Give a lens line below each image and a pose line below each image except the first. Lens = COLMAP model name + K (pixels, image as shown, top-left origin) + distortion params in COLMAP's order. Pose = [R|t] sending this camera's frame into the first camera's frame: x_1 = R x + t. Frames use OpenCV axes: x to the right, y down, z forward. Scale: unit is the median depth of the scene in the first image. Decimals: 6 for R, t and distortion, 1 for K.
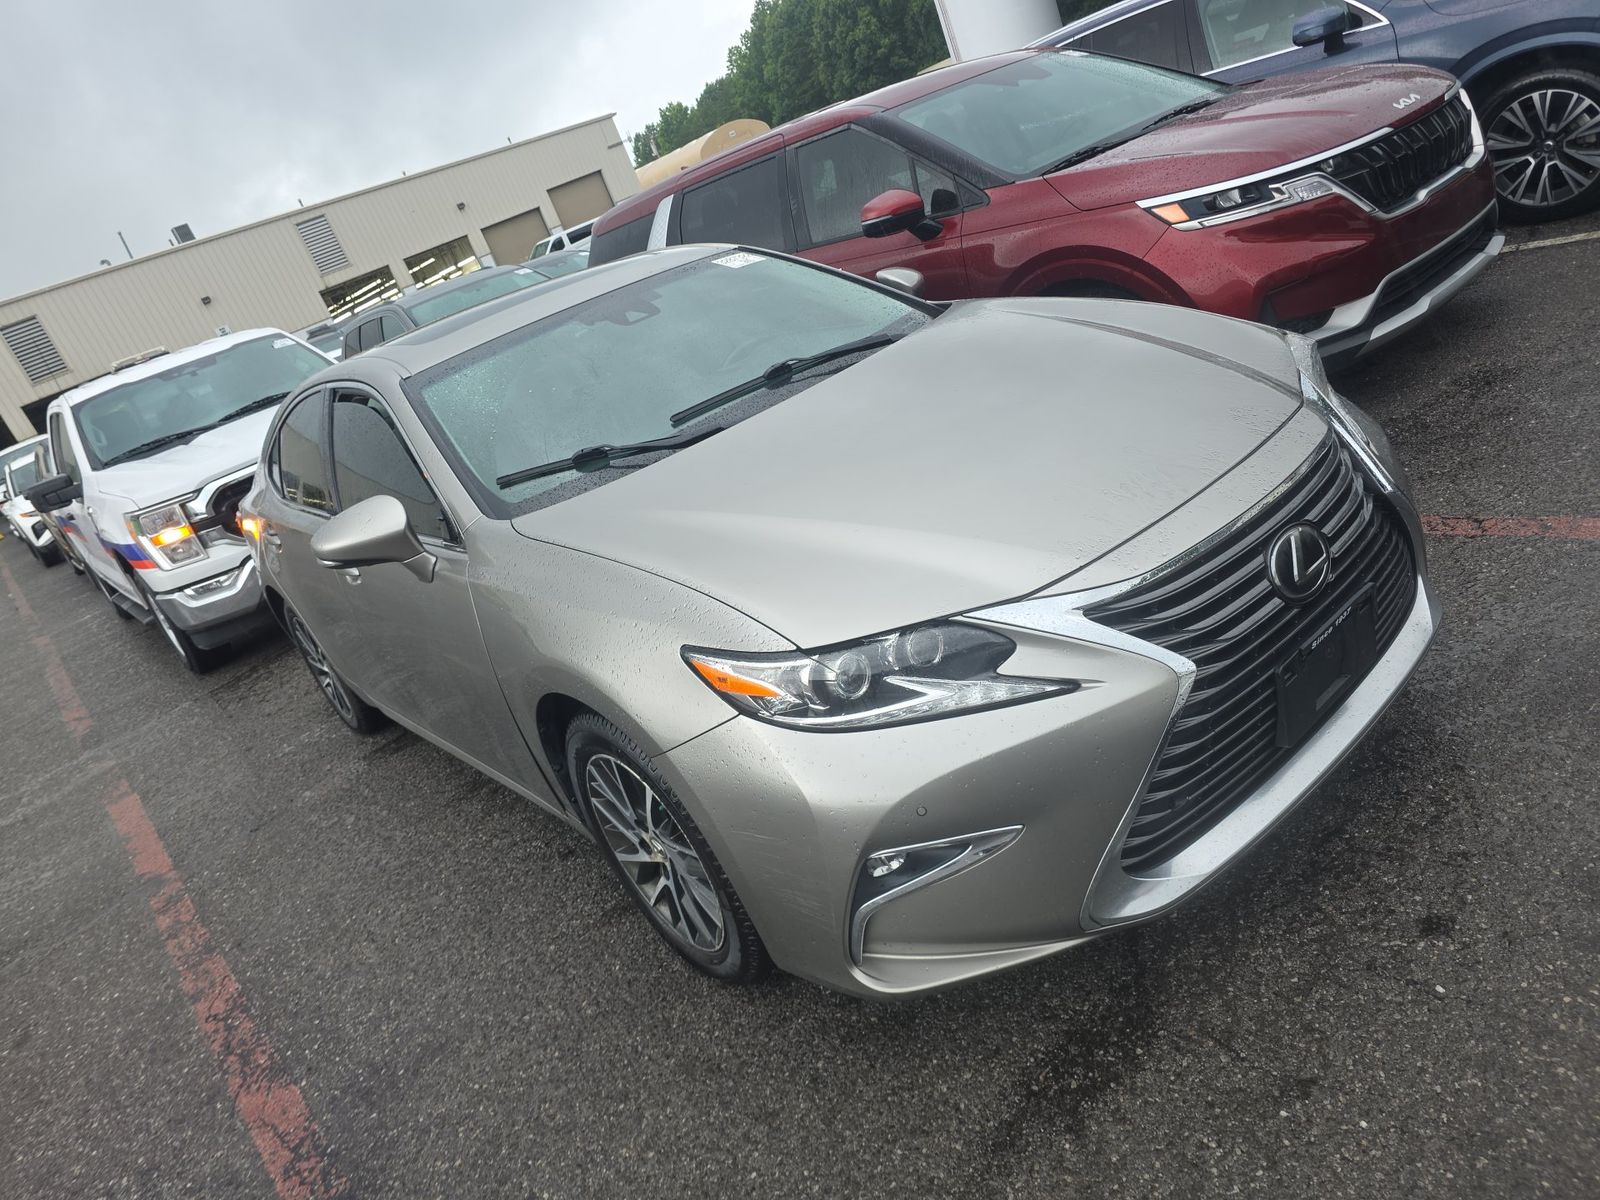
lens RADIAL K [[1079.9, 0, 797.7], [0, 1079.9, 563.3], [0, 0, 1]] dist [0.046063, -0.060982]
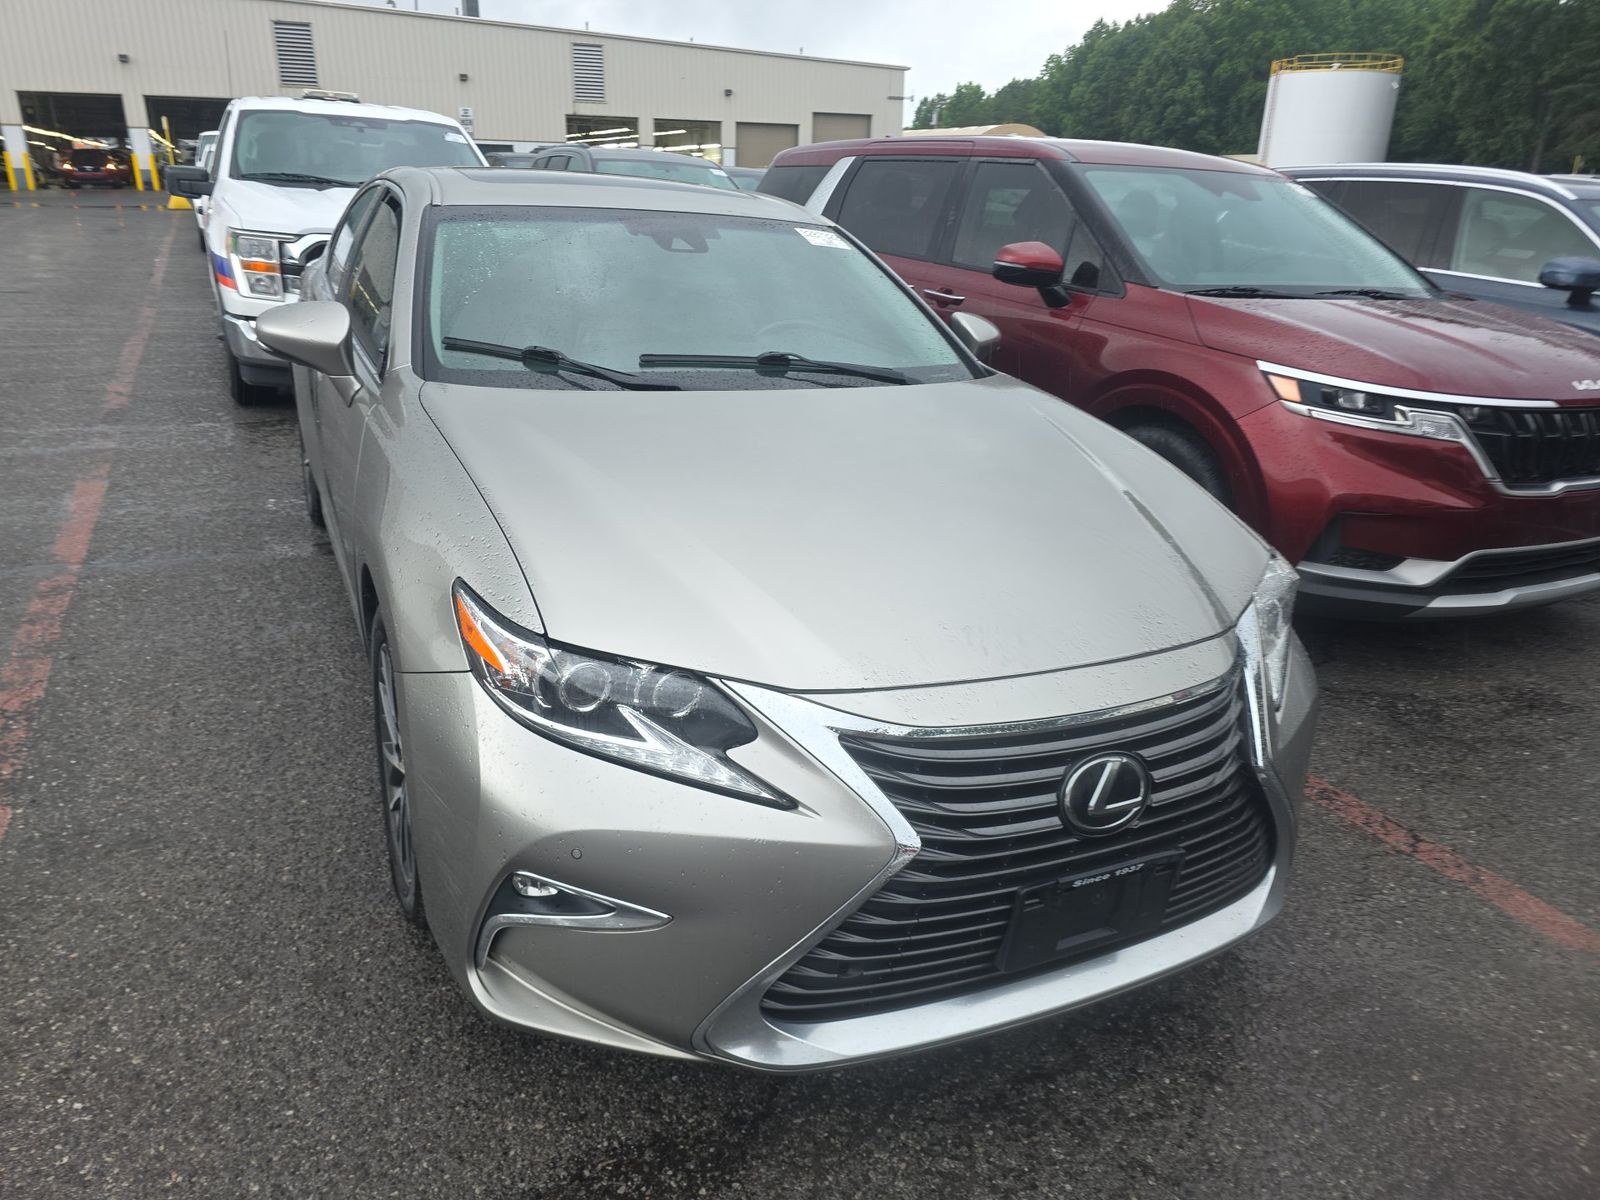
lens RADIAL K [[1082.1, 0, 791.2], [0, 1082.1, 580.4], [0, 0, 1]] dist [0.045203, -0.056498]
pose [[0.898662, 0.433010, -0.070063, 0.157524], [-0.430188, 0.901235, 0.052090, -0.067223], [0.085699, -0.016671, 0.996182, 0.071440]]
